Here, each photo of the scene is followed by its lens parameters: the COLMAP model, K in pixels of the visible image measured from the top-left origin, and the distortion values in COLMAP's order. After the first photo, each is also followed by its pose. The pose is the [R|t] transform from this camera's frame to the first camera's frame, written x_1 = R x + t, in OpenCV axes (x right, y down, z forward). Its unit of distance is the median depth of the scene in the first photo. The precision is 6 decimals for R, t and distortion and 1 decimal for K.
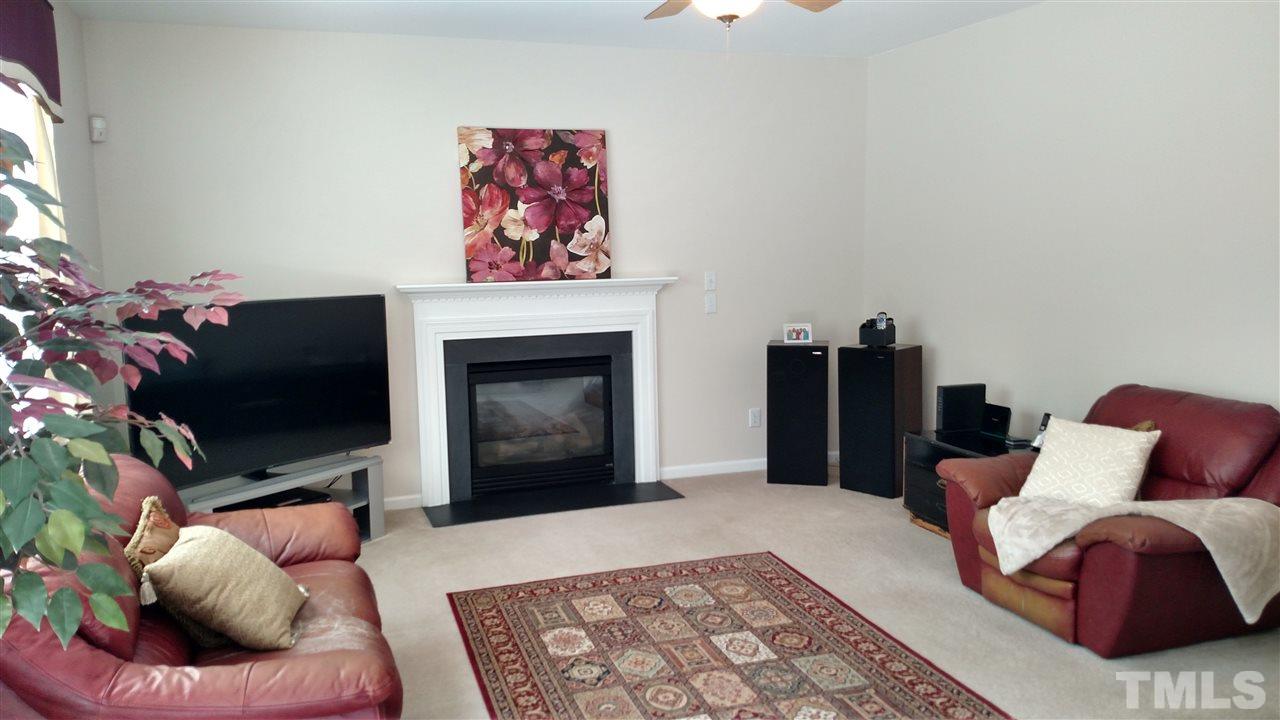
lens RADIAL K [[966.2, 0, 640.0], [0, 966.2, 360.0], [0, 0, 1]] dist [0.248660, -0.466819]
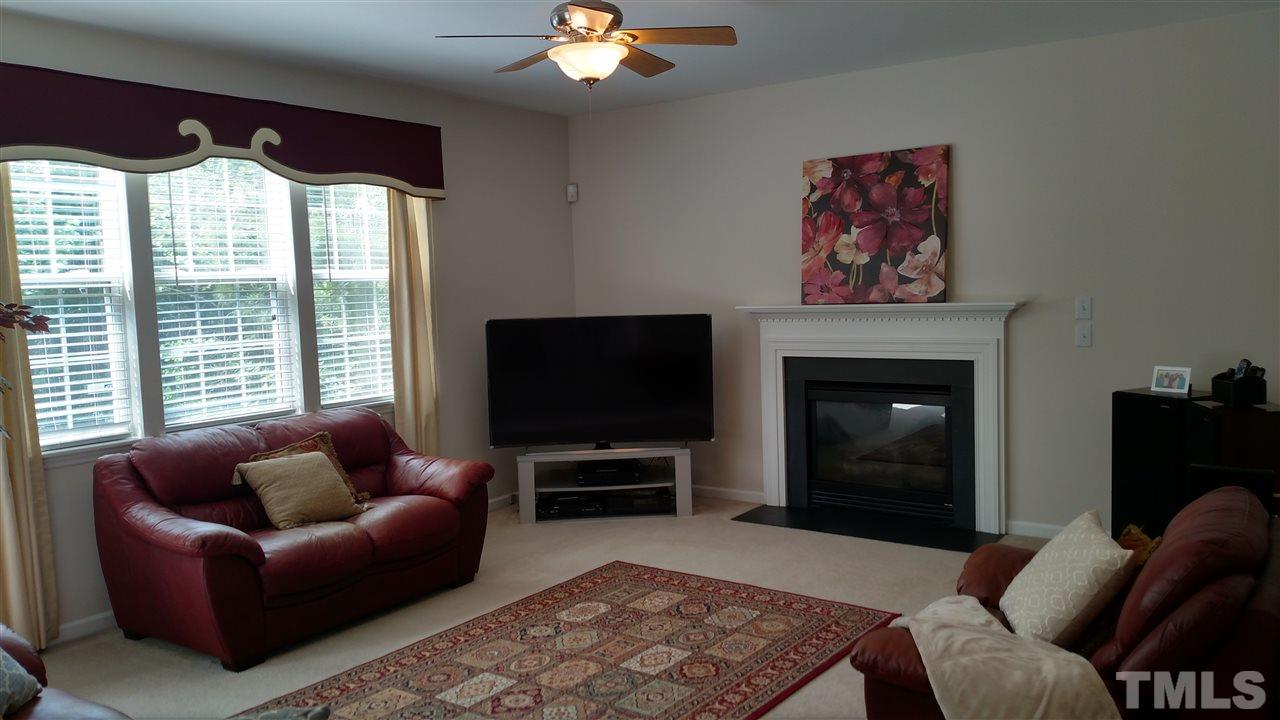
lens RADIAL K [[966.2, 0, 640.0], [0, 966.2, 360.0], [0, 0, 1]] dist [0.248660, -0.466819]
pose [[0.601307, 0.069554, -0.795985, 0.571188], [-0.076664, 0.996630, 0.029172, -0.035939], [0.795332, 0.043482, 0.604613, 0.209982]]
